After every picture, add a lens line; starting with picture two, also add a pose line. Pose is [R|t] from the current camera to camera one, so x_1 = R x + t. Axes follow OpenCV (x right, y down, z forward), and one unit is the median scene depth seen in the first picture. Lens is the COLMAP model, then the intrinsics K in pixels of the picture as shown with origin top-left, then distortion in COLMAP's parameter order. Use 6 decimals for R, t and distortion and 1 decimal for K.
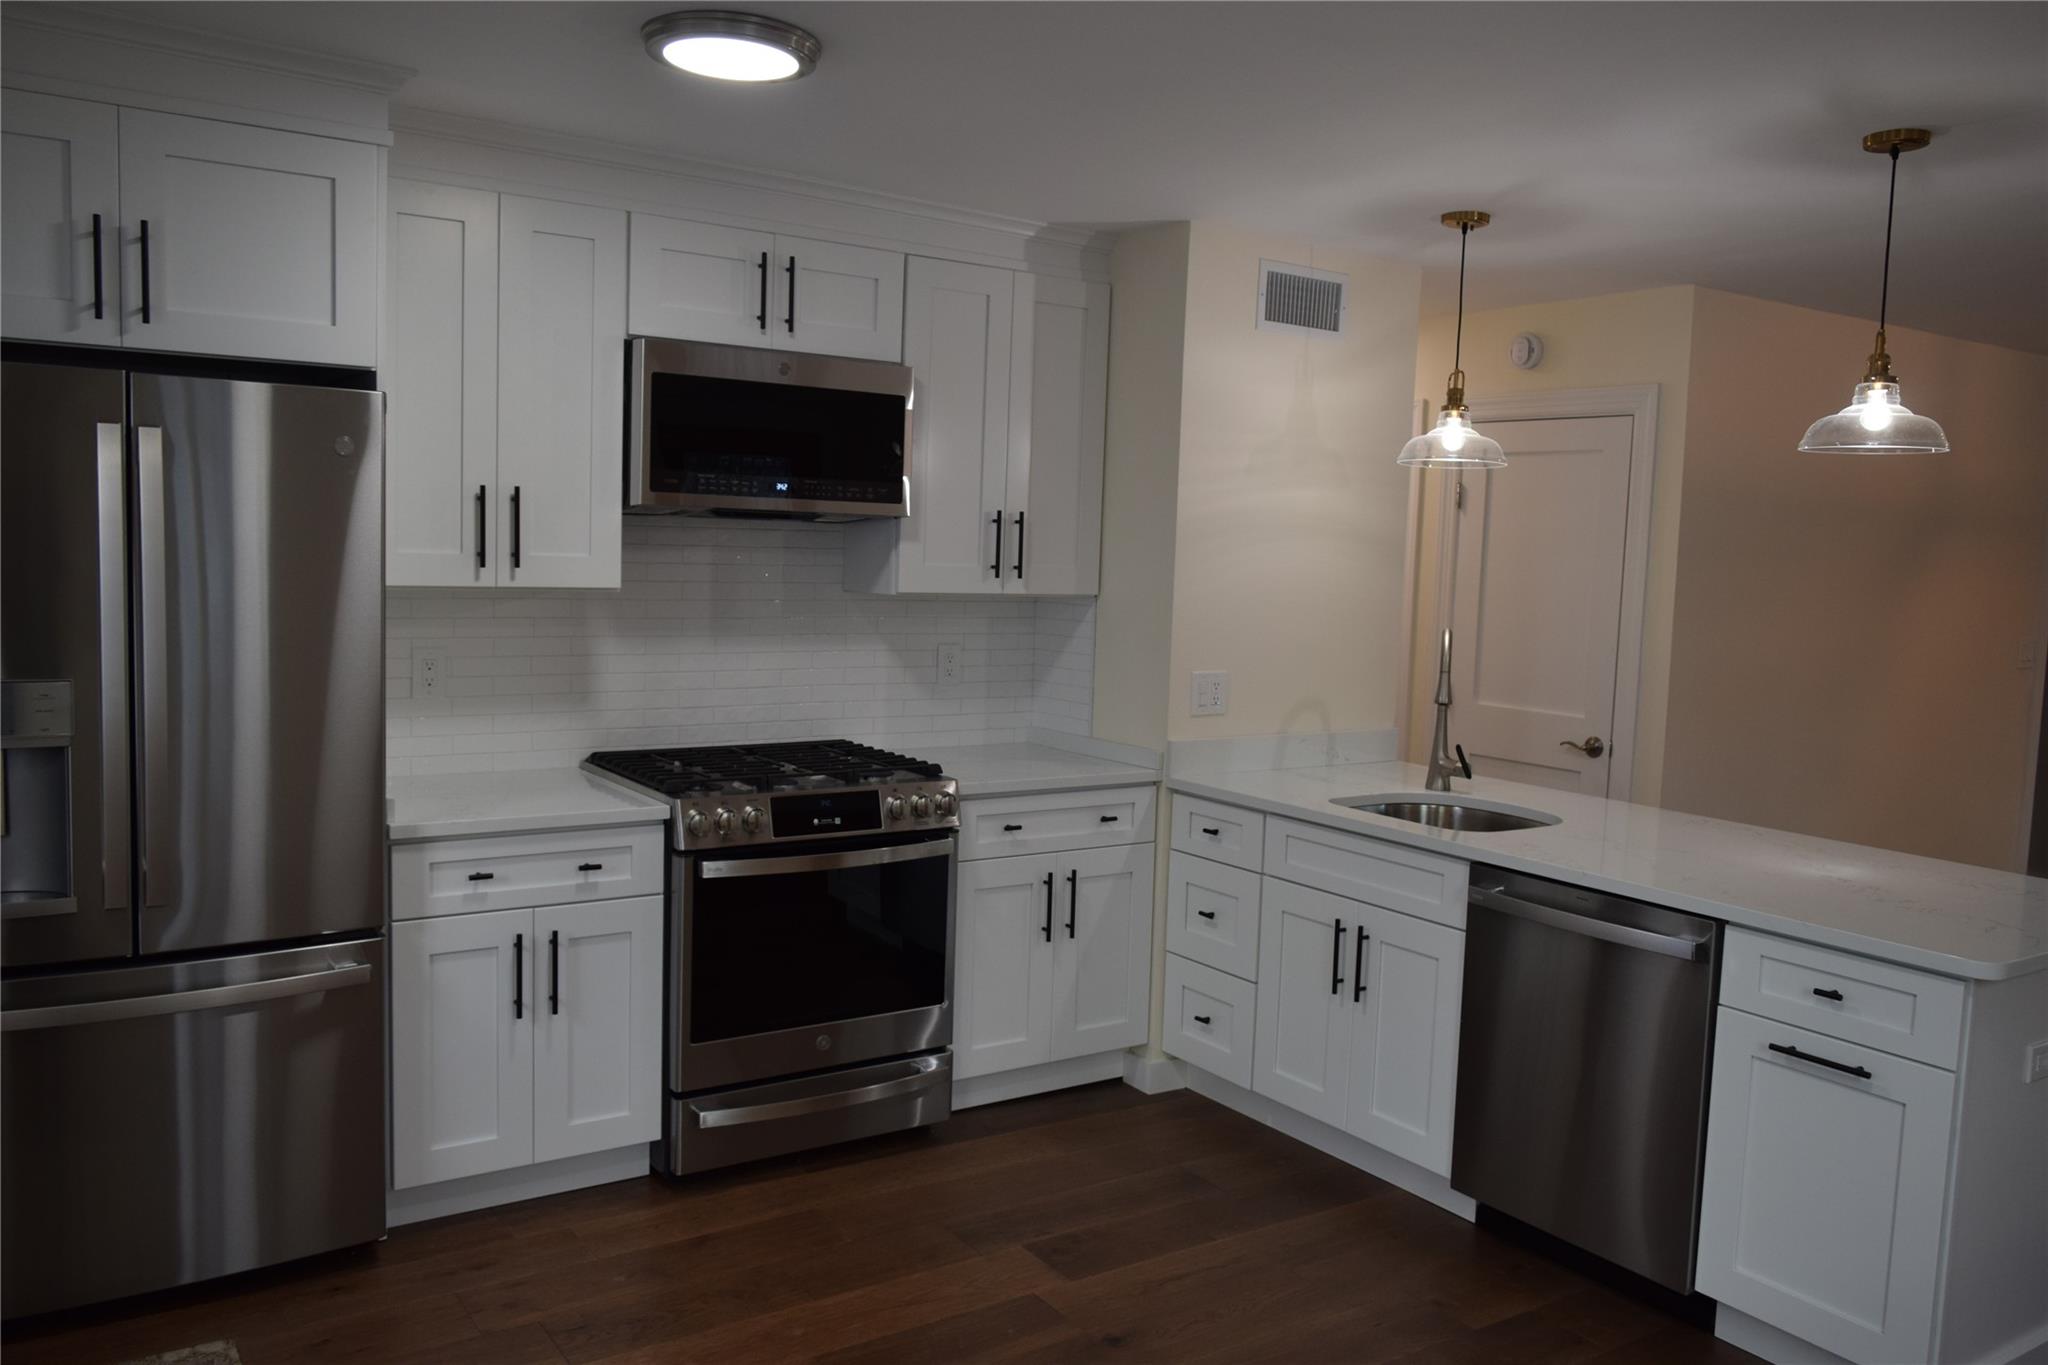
lens RADIAL K [[1584.1, 0, 1019.8], [0, 1584.1, 675.3], [0, 0, 1]] dist [-0.021683, 0.008694]
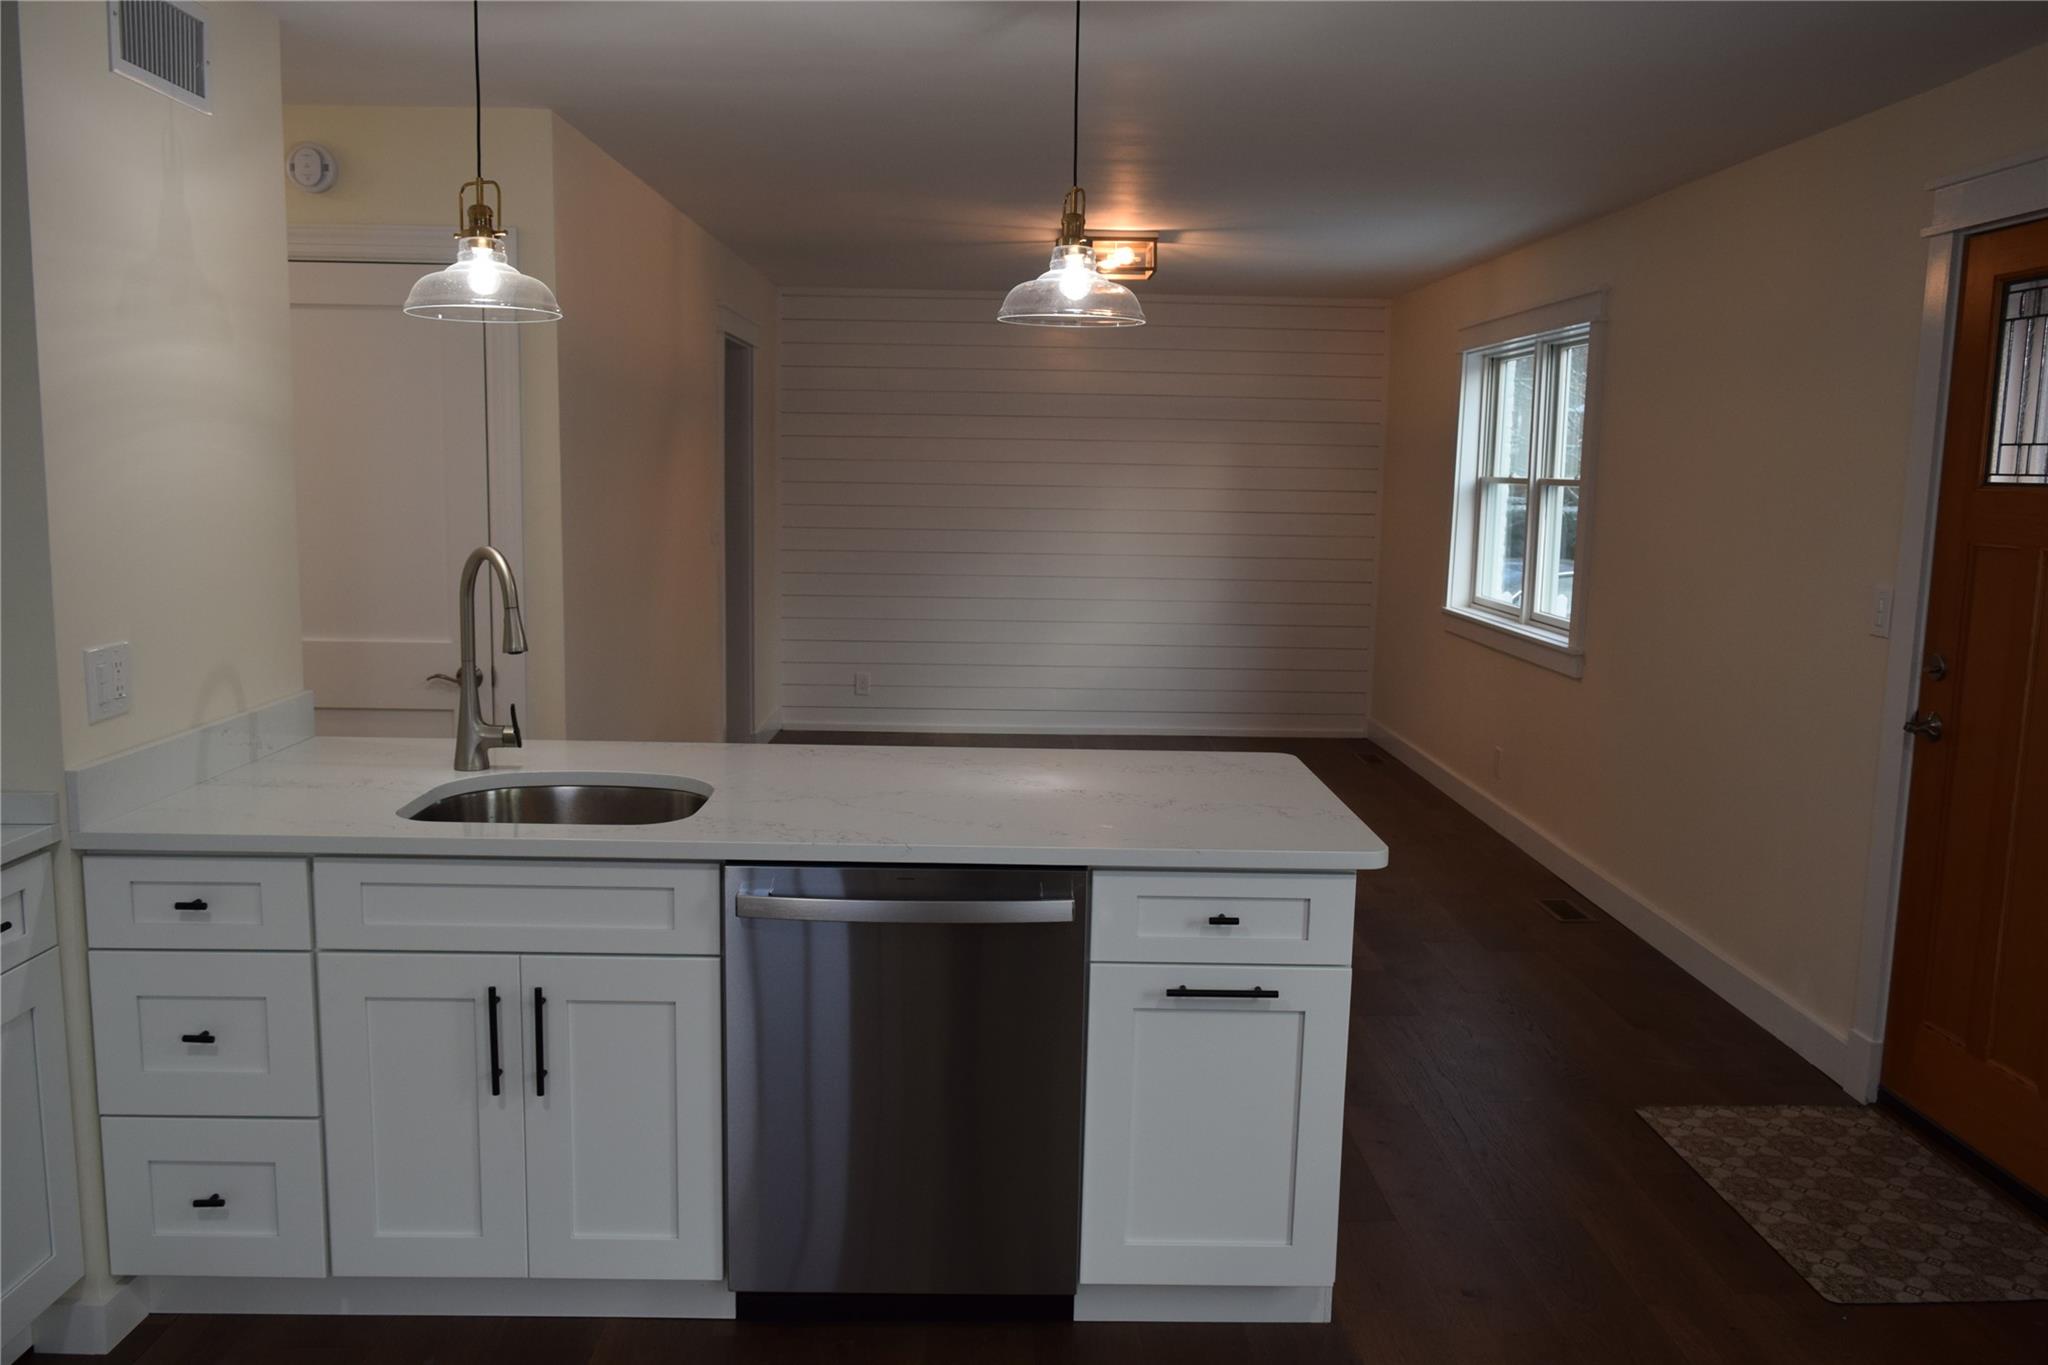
lens RADIAL K [[1577.3, 0, 1024.0], [0, 1577.3, 682.5], [0, 0, 1]] dist [-0.021368, 0.008441]
pose [[0.540392, -0.139673, 0.829740, -0.217611], [0.072394, 0.990187, 0.119533, -0.039743], [-0.838293, -0.004527, 0.545201, 0.443166]]
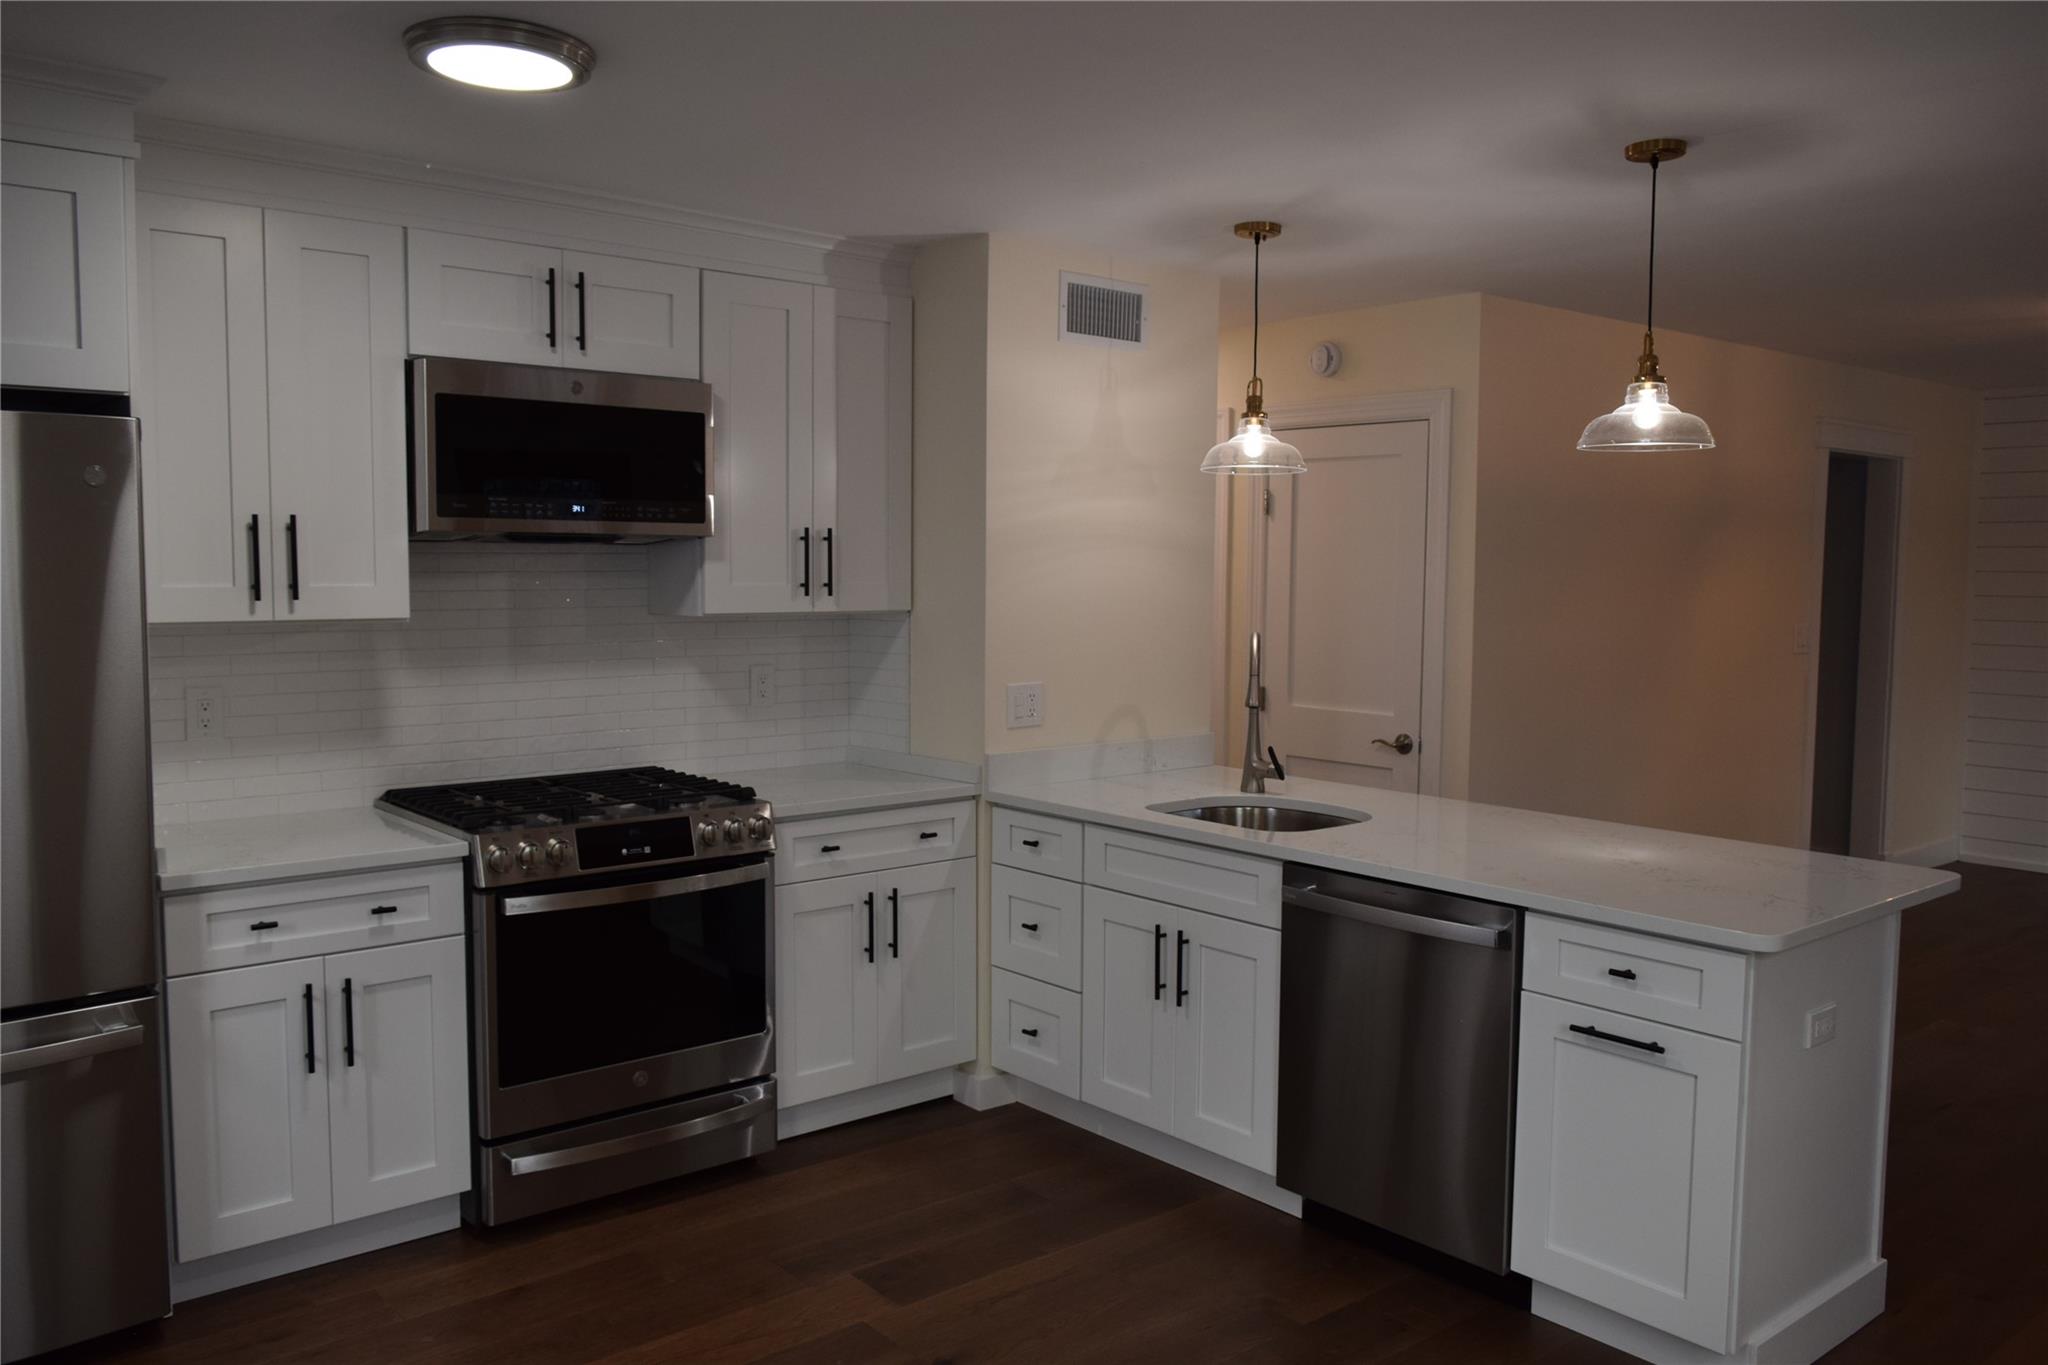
lens RADIAL K [[1584.1, 0, 1019.8], [0, 1584.1, 675.3], [0, 0, 1]] dist [-0.021683, 0.008694]
pose [[0.993935, -0.034737, 0.104343, 0.014619], [0.035816, 0.999322, -0.008490, 0.001159], [-0.103978, 0.012176, 0.994505, 0.007424]]
